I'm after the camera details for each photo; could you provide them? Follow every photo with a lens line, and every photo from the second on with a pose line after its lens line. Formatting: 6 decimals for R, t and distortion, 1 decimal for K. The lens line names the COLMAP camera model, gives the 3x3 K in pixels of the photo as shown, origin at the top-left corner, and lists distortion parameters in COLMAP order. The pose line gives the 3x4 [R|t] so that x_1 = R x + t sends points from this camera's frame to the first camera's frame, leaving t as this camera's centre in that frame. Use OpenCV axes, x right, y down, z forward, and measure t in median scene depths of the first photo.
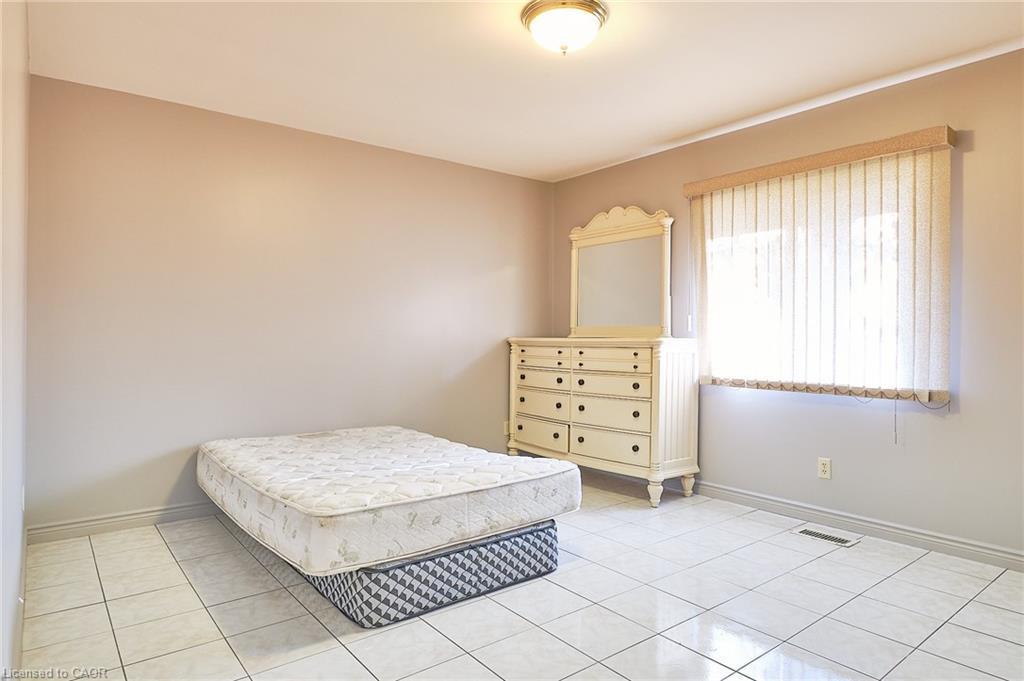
lens RADIAL K [[639.7, 0, 505.9], [0, 639.7, 326.2], [0, 0, 1]] dist [-0.000500, -0.004612]
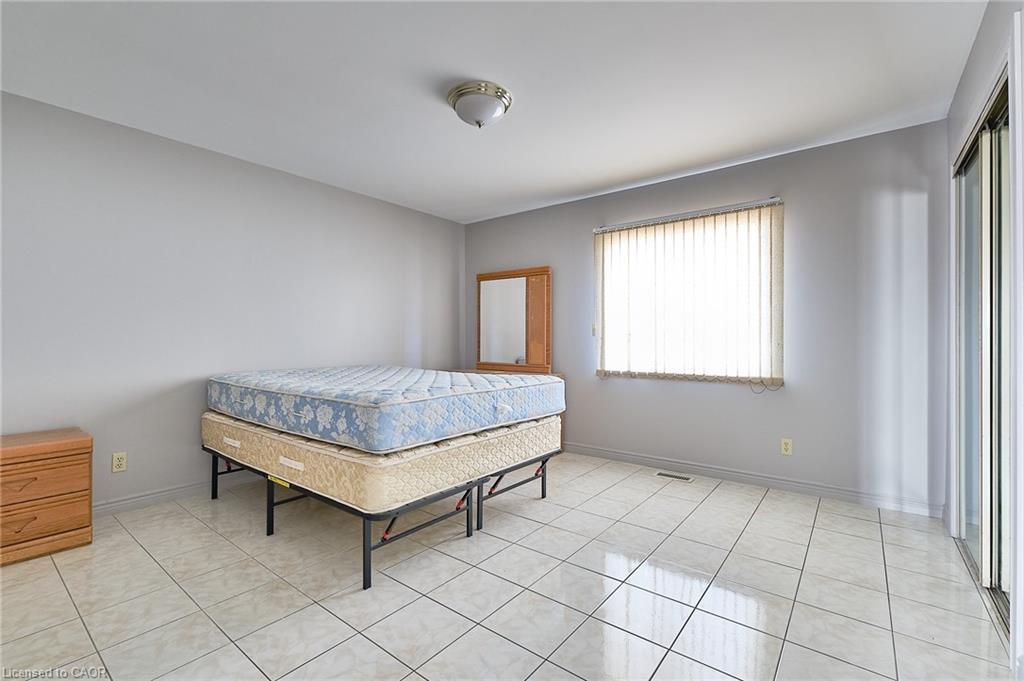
lens RADIAL K [[446.8, 0, 510.4], [0, 446.8, 335.1], [0, 0, 1]] dist [-0.001089, 0.000051]
pose [[0.970690, 0.003797, 0.240307, -0.195801], [-0.005427, 0.999967, 0.006125, 0.001198], [-0.240275, -0.007250, 0.970678, 0.236533]]
